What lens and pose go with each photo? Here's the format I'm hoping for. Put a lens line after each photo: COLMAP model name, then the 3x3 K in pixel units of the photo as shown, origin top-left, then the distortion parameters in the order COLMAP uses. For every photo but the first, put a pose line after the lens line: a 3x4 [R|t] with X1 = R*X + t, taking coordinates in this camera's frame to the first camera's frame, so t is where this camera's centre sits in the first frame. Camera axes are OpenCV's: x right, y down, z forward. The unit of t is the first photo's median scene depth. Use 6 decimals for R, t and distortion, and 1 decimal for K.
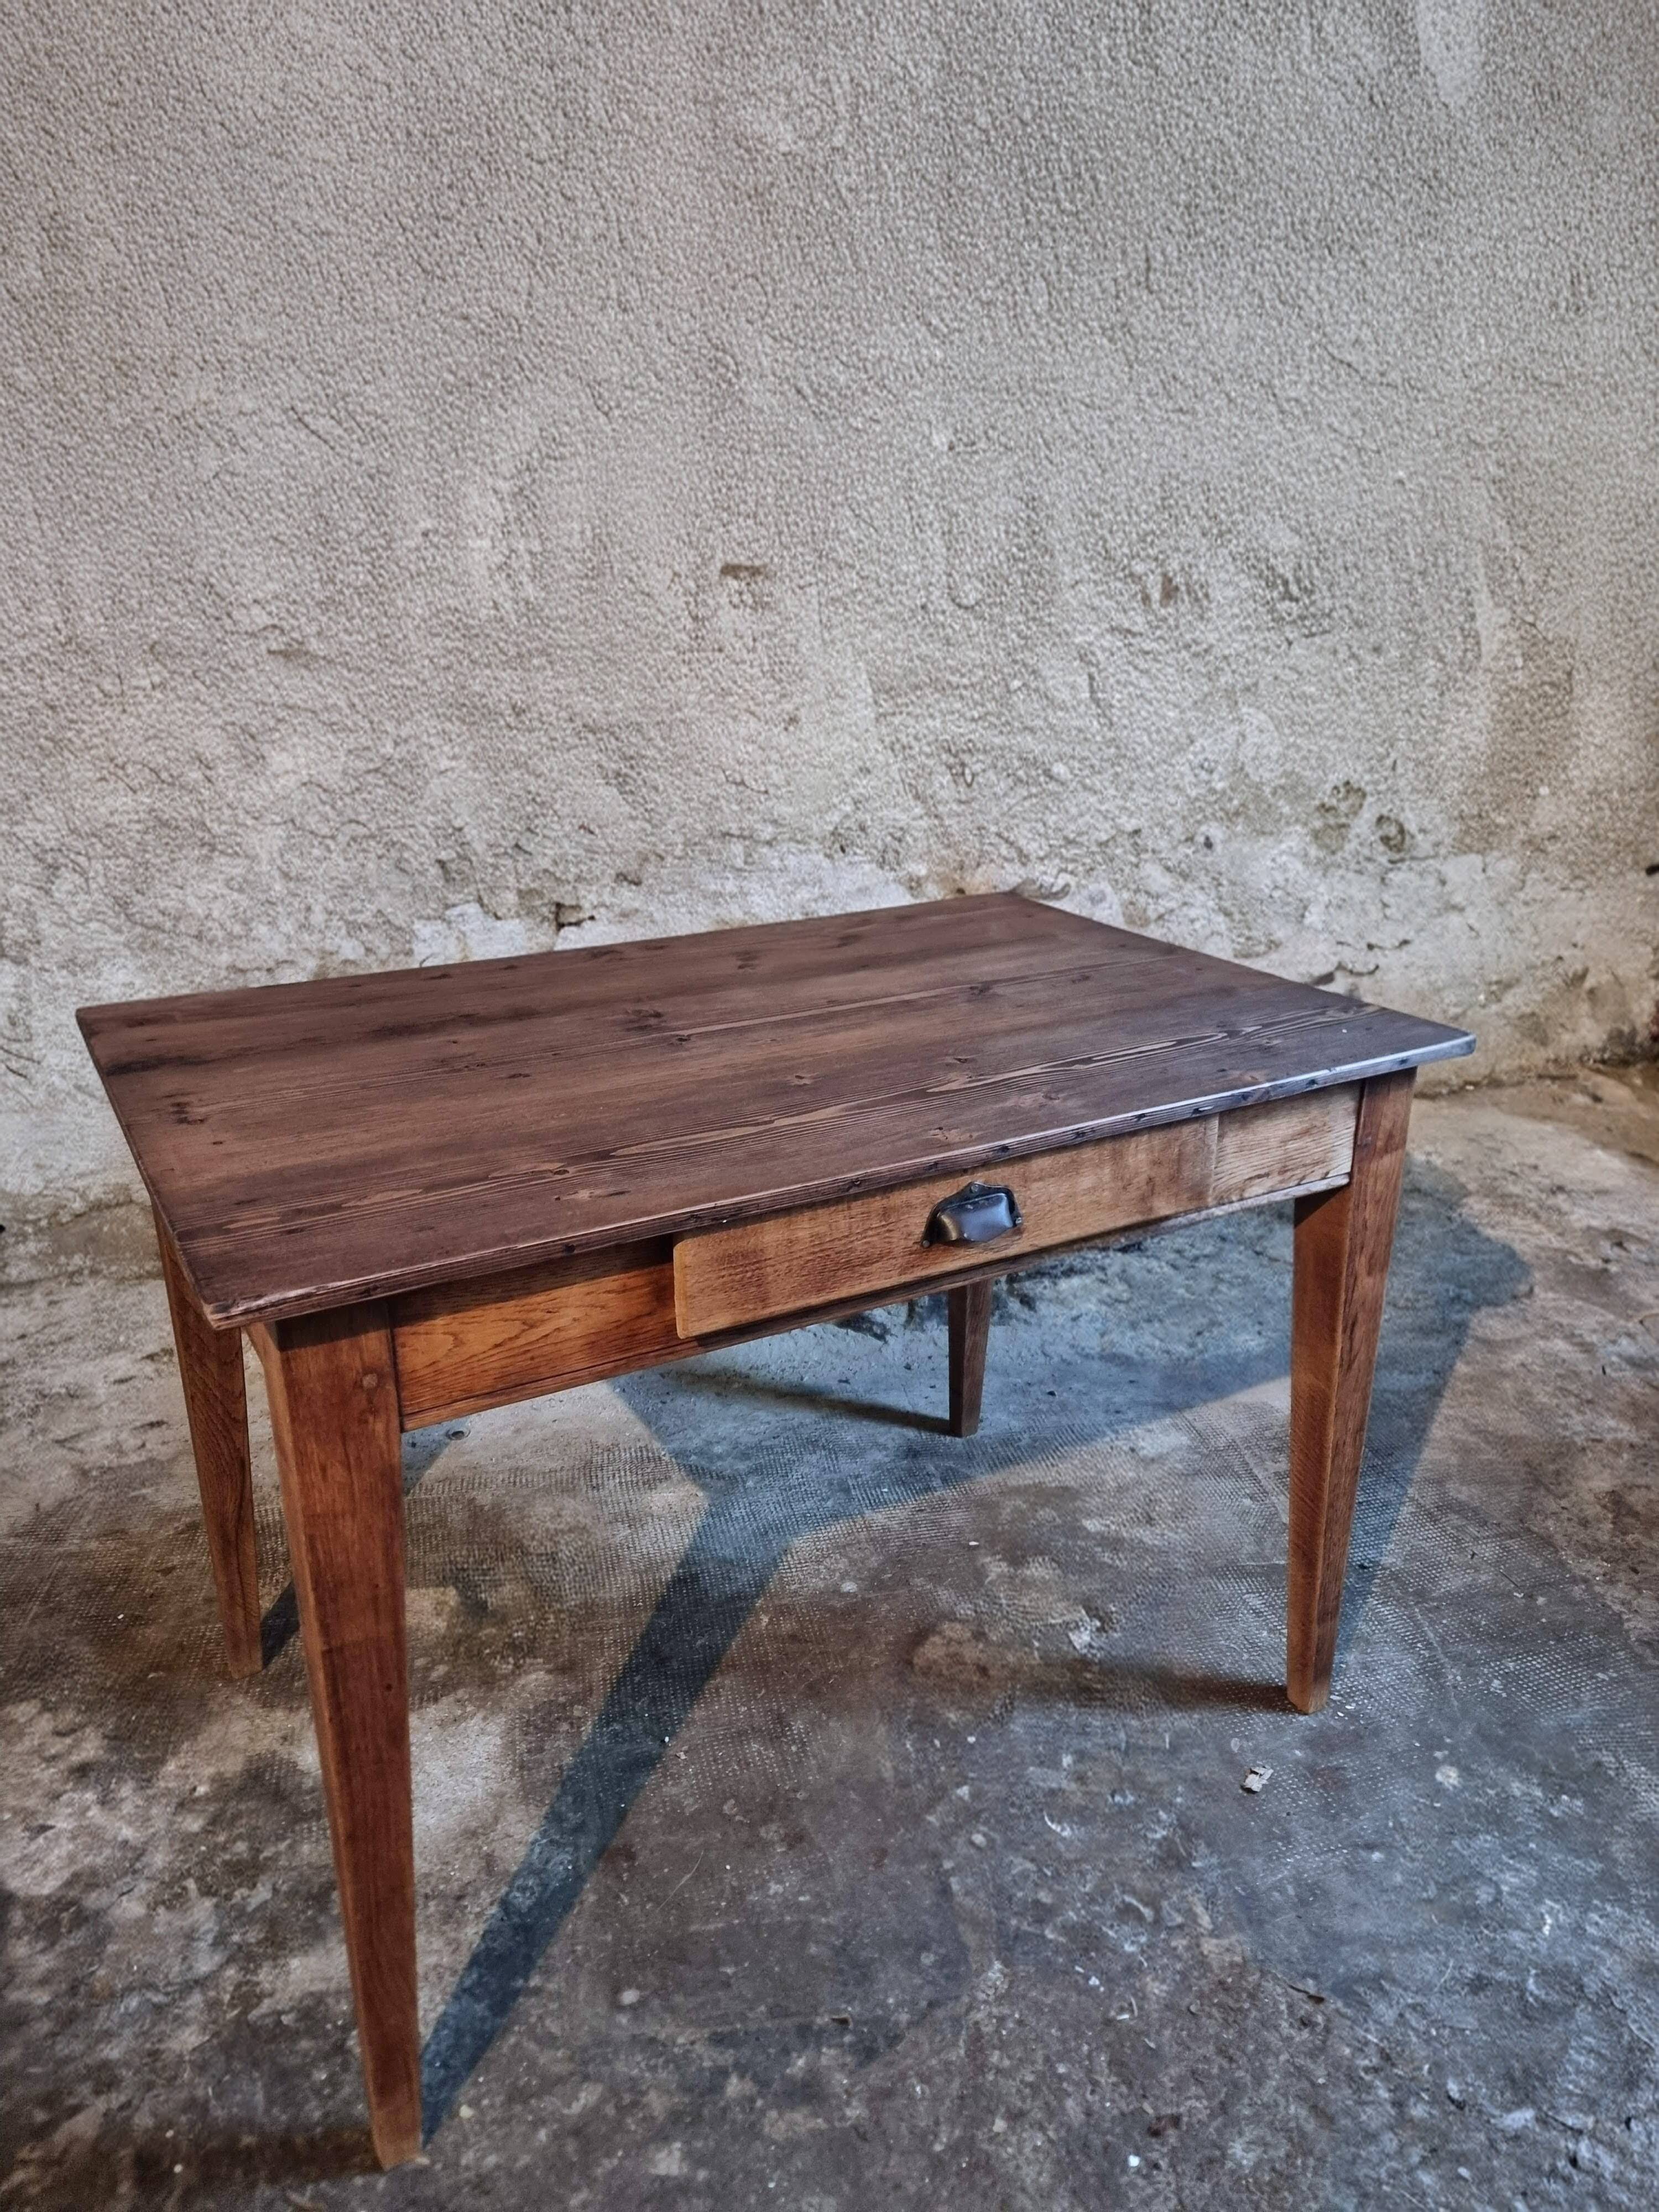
lens RADIAL K [[1522.4, 0, 820.7], [0, 1522.4, 1107.1], [0, 0, 1]] dist [0.061815, -0.059009]
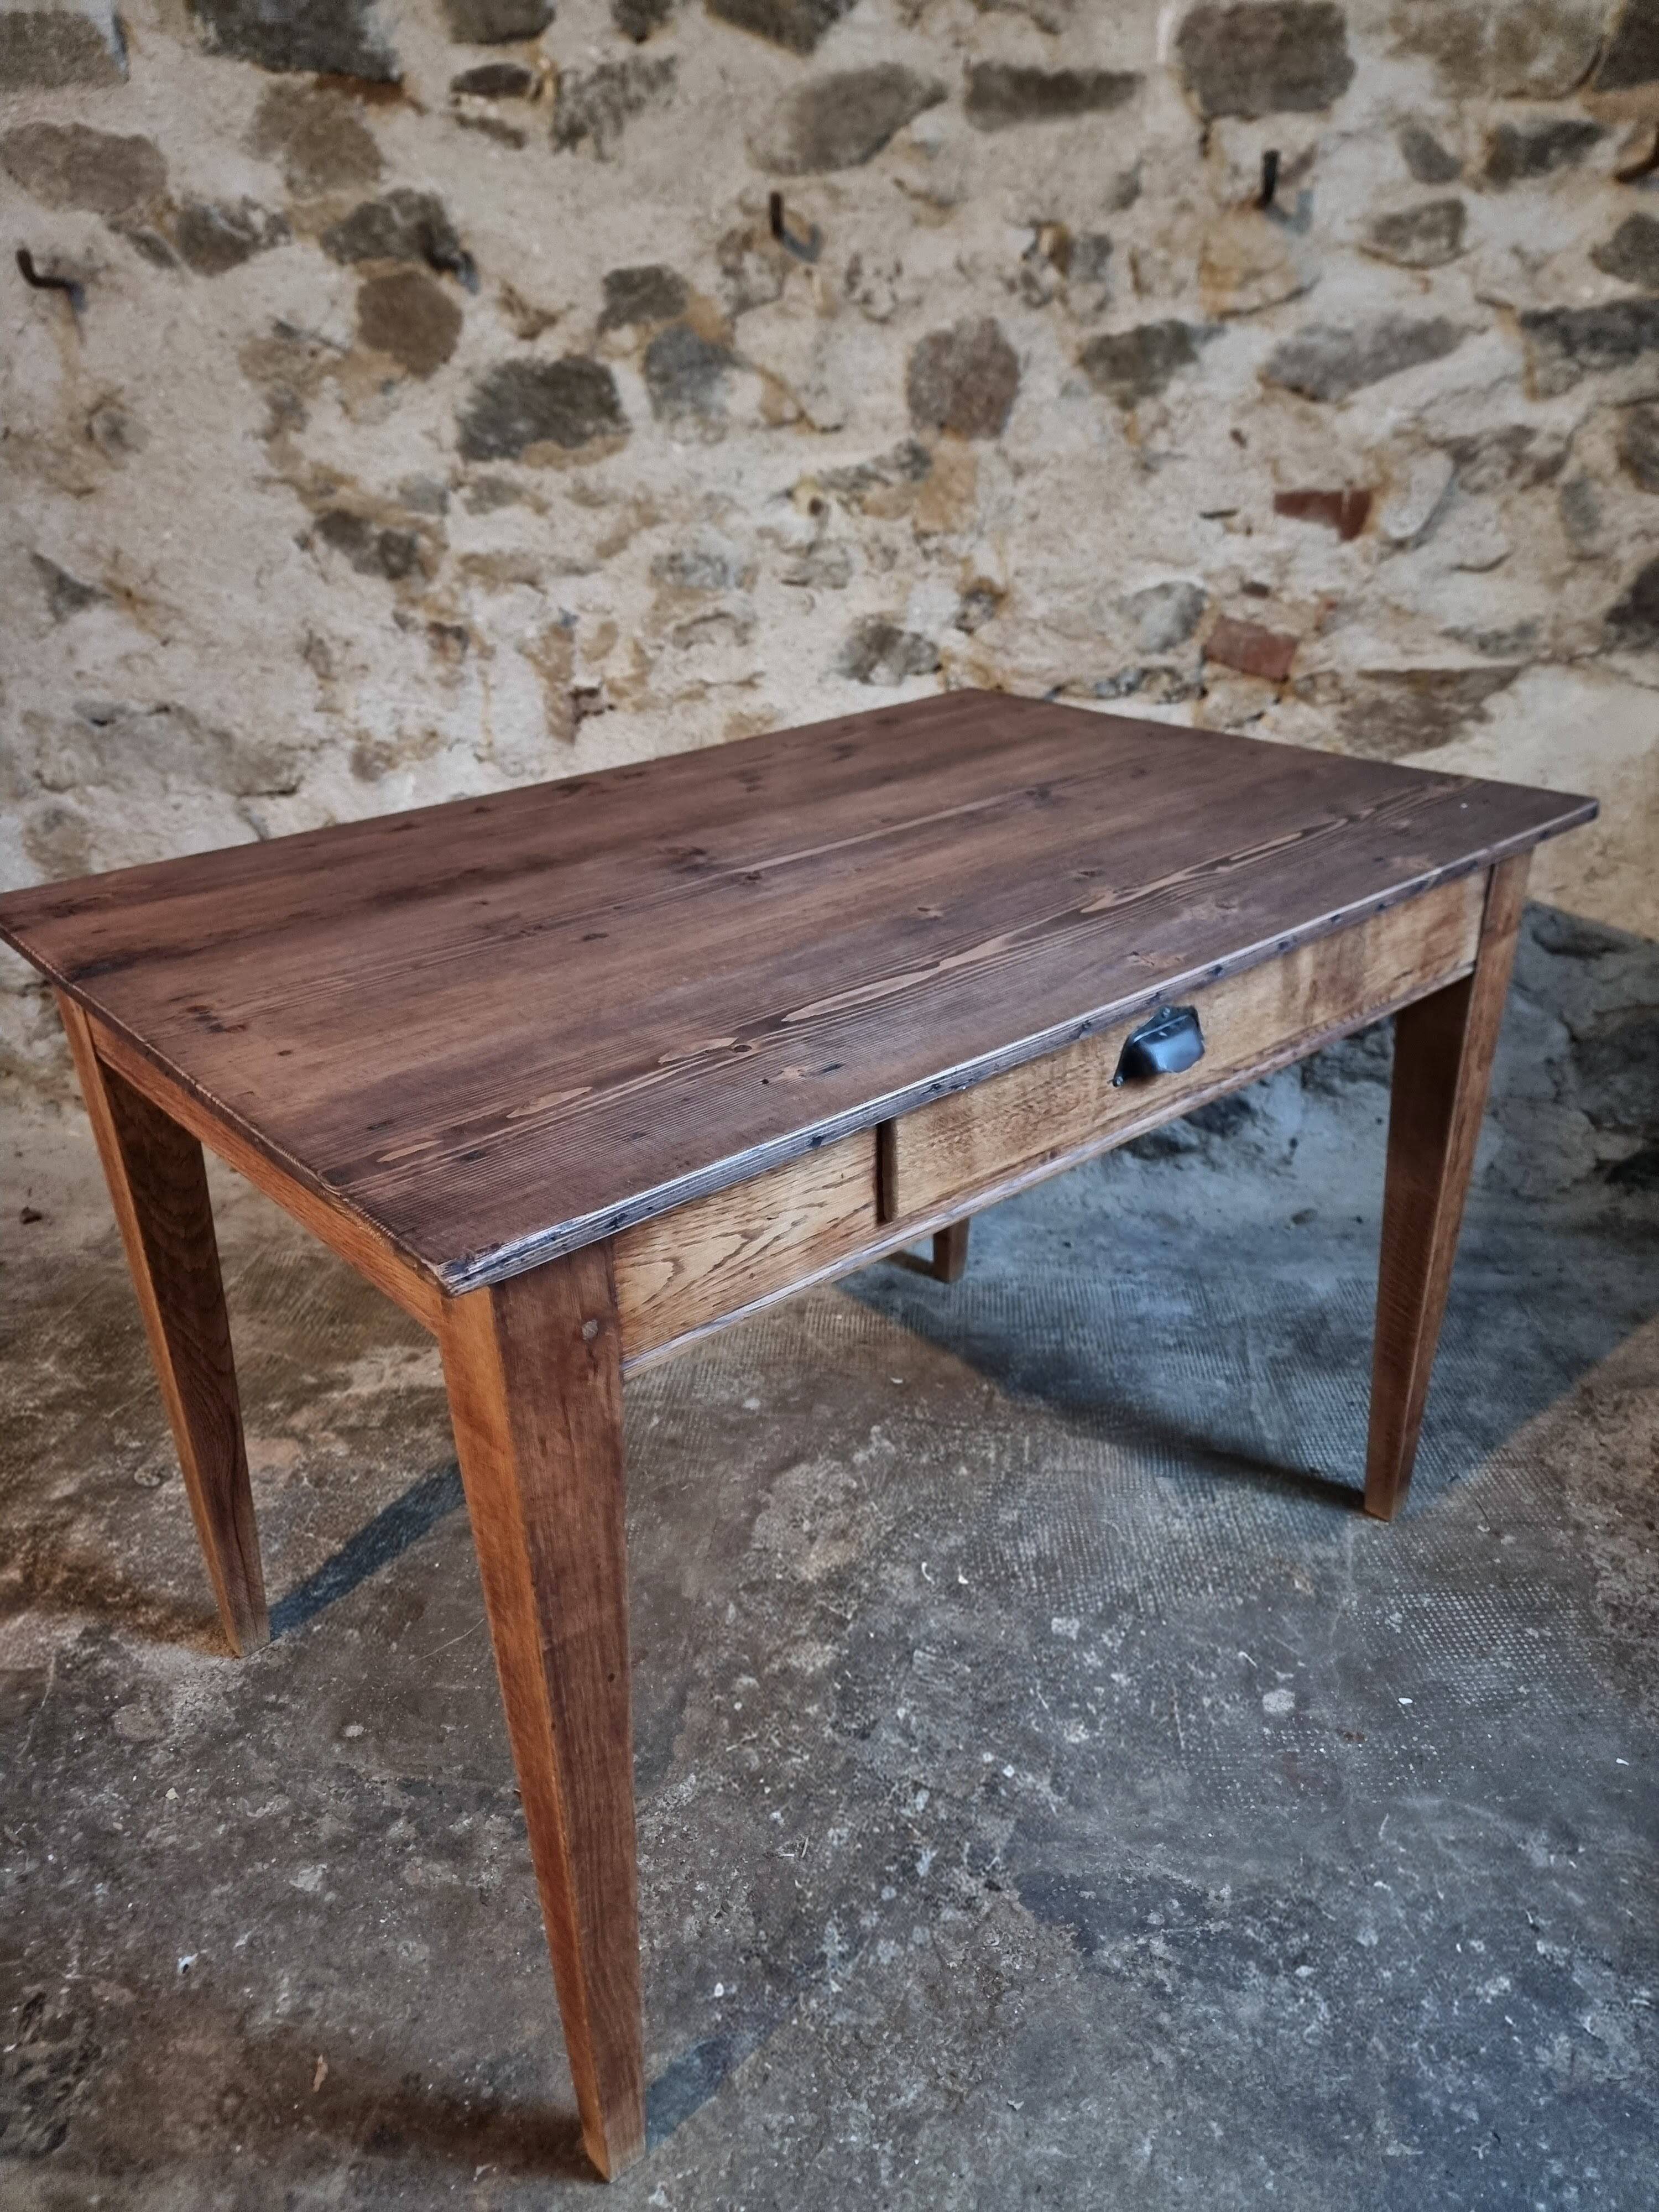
lens RADIAL K [[1527.0, 0, 795.7], [0, 1527.0, 1117.5], [0, 0, 1]] dist [0.049609, -0.047137]
pose [[0.954989, 0.100616, -0.279058, 0.423432], [-0.066333, 0.989331, 0.129707, 0.001356], [0.289131, -0.105358, 0.951474, 0.124538]]
